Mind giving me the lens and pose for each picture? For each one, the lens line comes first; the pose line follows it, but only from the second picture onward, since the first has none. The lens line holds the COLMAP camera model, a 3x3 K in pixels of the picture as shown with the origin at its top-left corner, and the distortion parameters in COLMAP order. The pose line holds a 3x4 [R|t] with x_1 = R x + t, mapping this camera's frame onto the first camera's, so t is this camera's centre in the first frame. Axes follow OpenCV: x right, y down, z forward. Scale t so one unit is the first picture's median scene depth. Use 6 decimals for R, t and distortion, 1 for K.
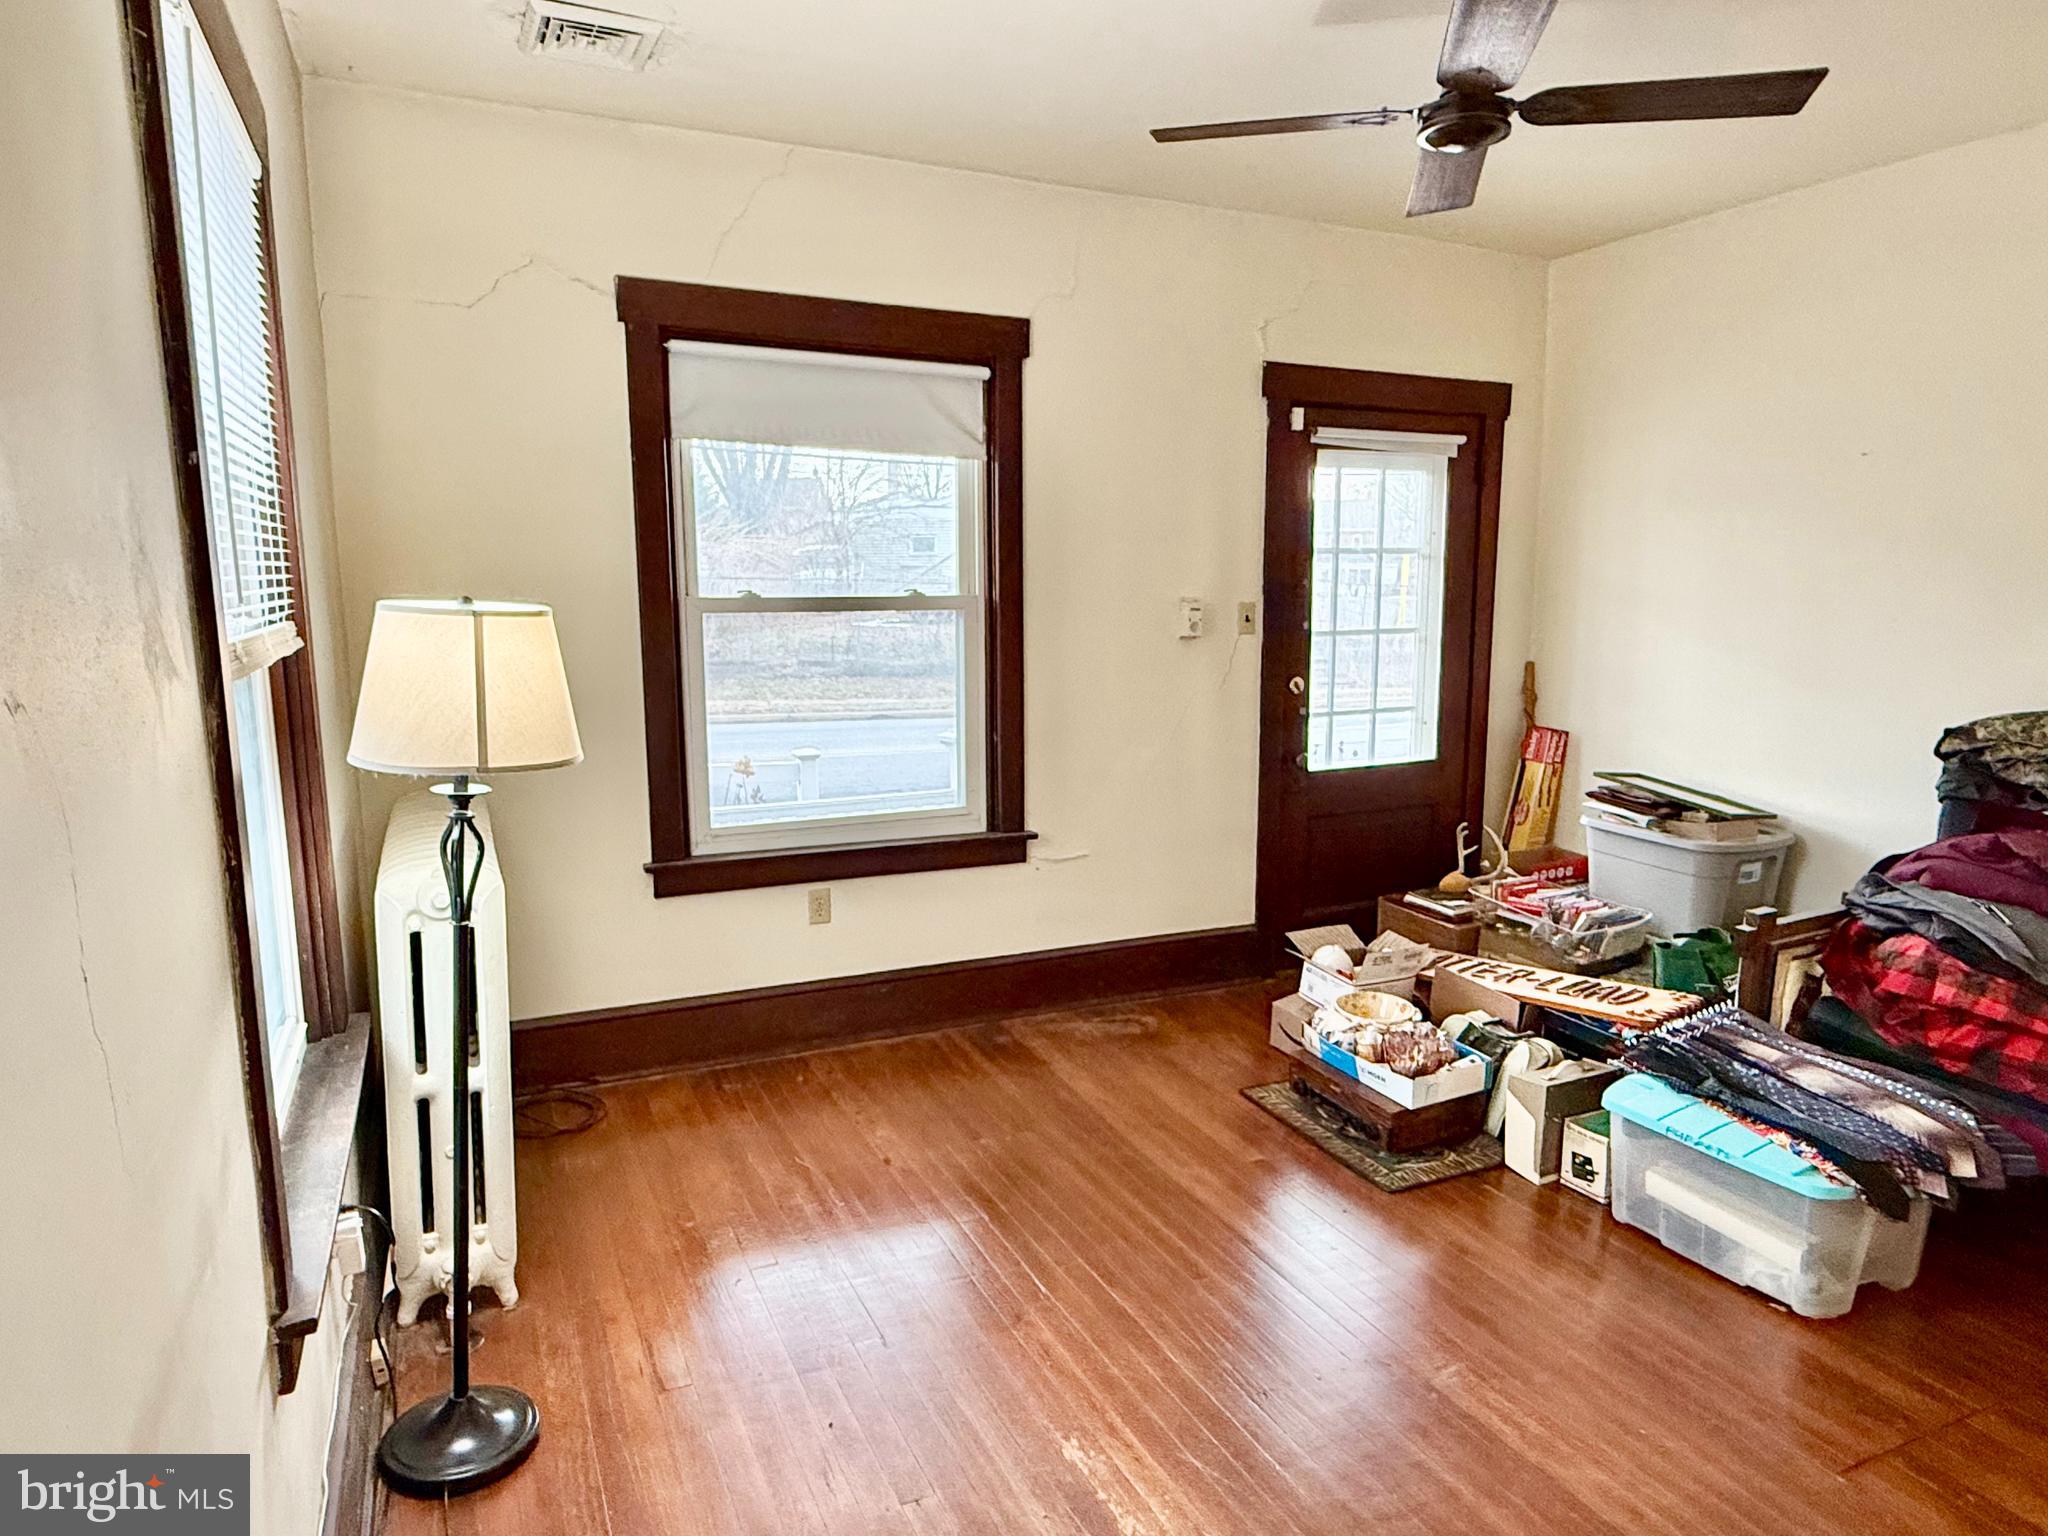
lens RADIAL K [[1248.3, 0, 1034.2], [0, 1248.3, 774.5], [0, 0, 1]] dist [-0.019642, -0.000053]
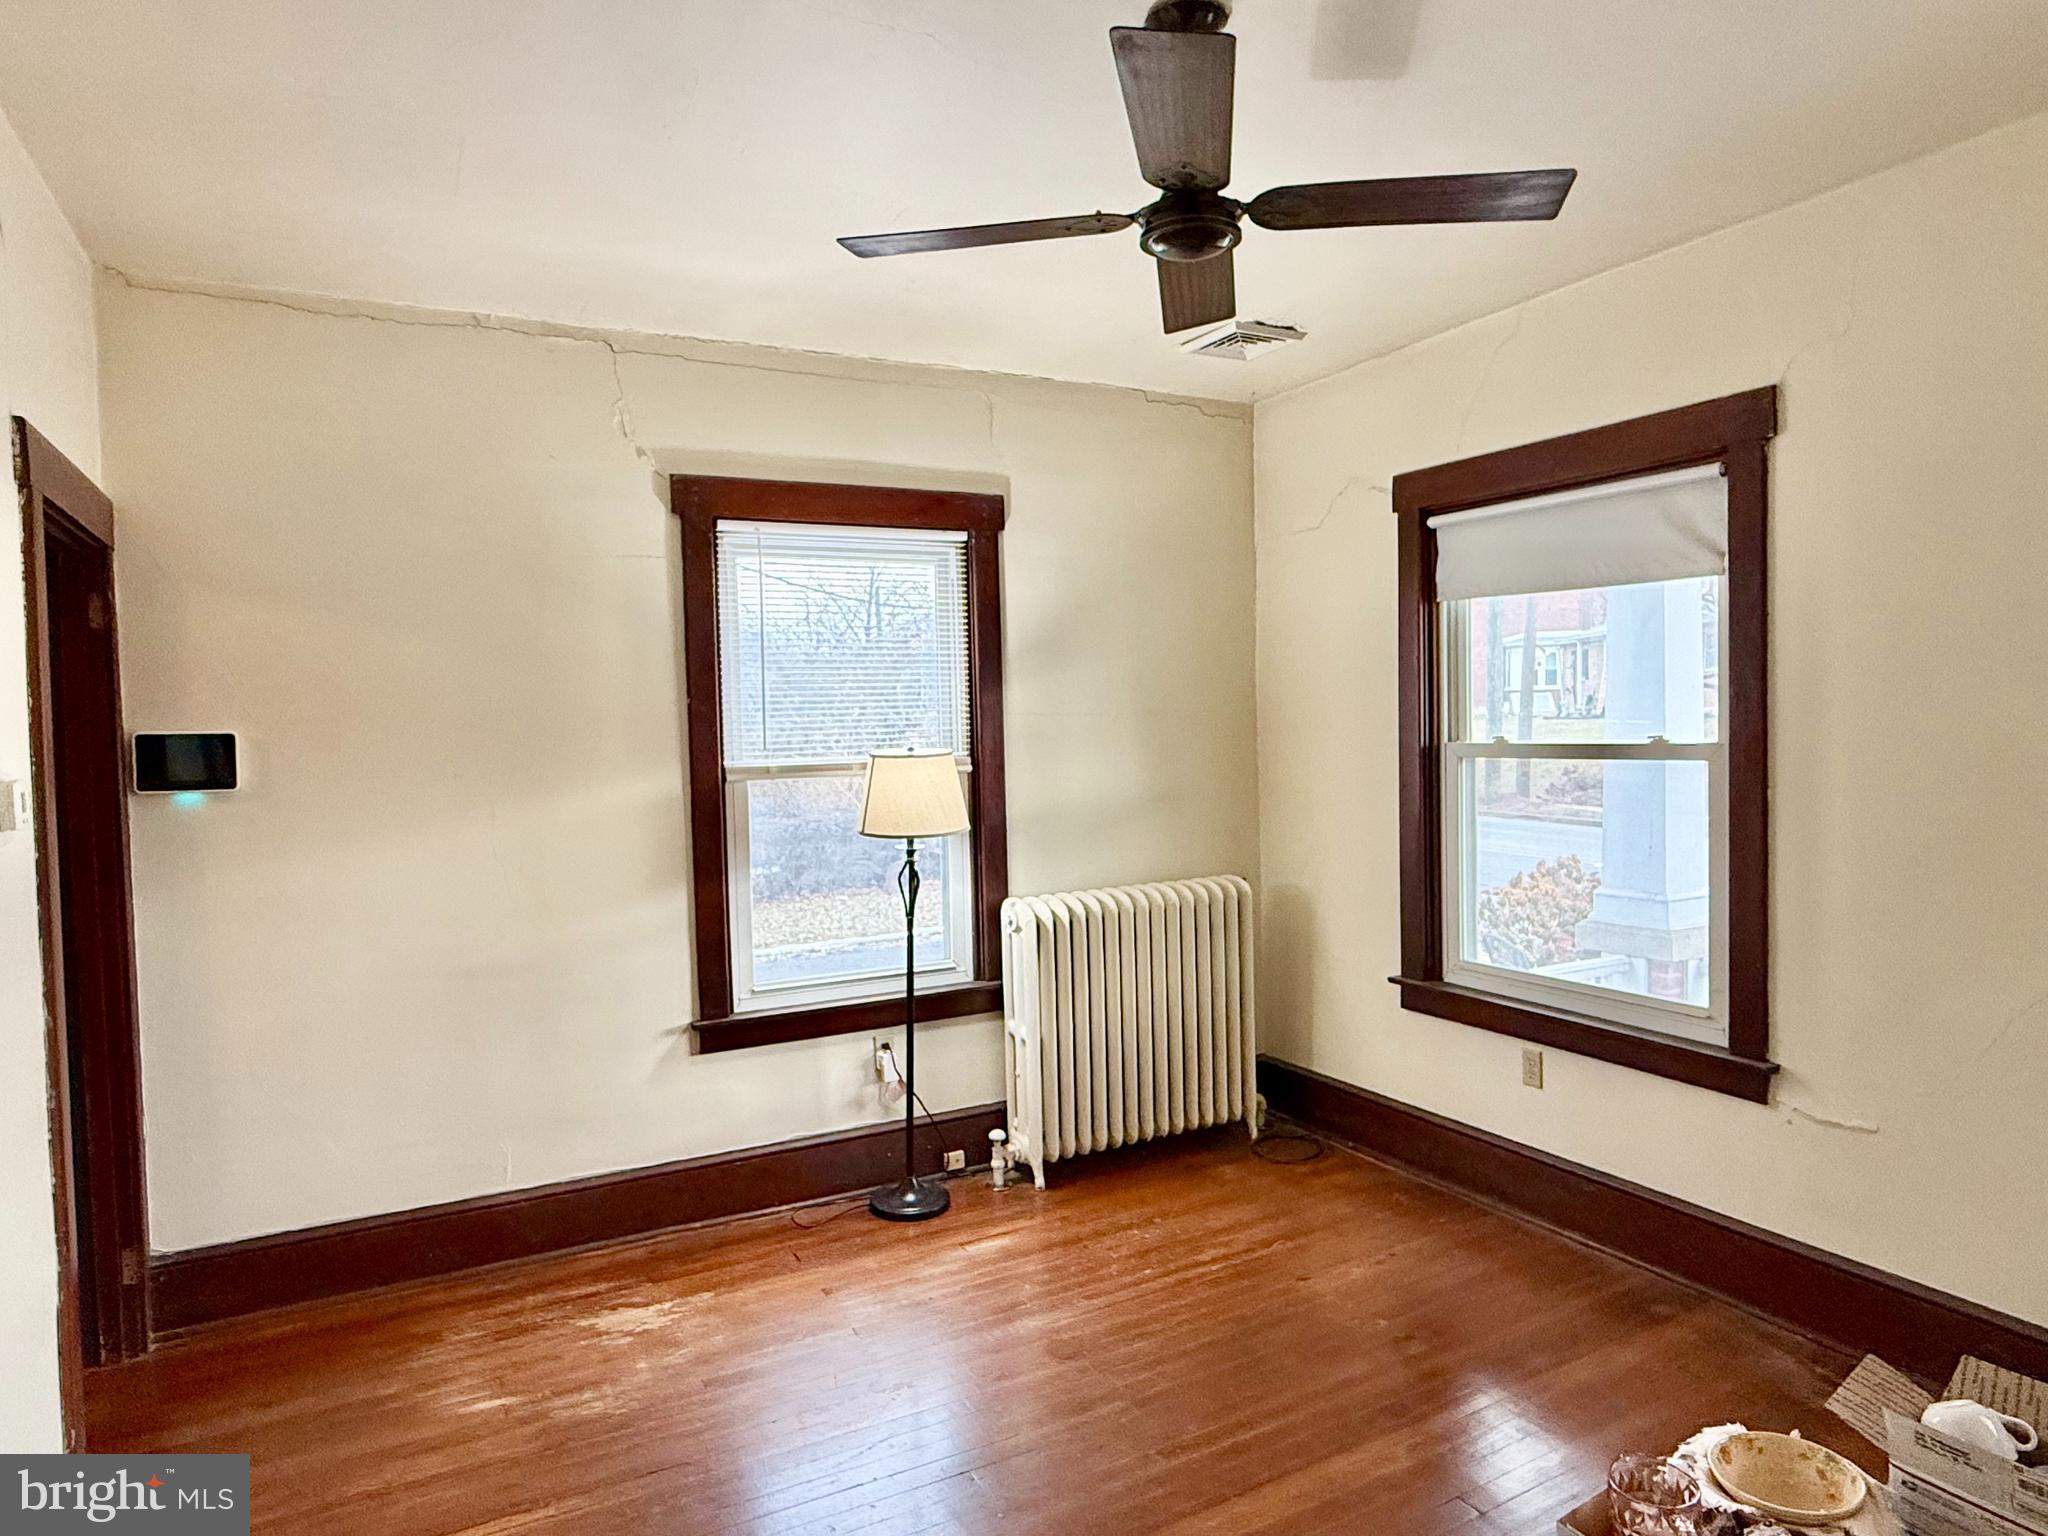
lens RADIAL K [[1248.3, 0, 1024.6], [0, 1248.3, 759.5], [0, 0, 1]] dist [-0.019642, -0.000053]
pose [[0.045763, 0.029994, -0.998502, 0.753323], [-0.132990, 0.990835, 0.023668, -0.097653], [0.990060, 0.131707, 0.049333, 0.548794]]
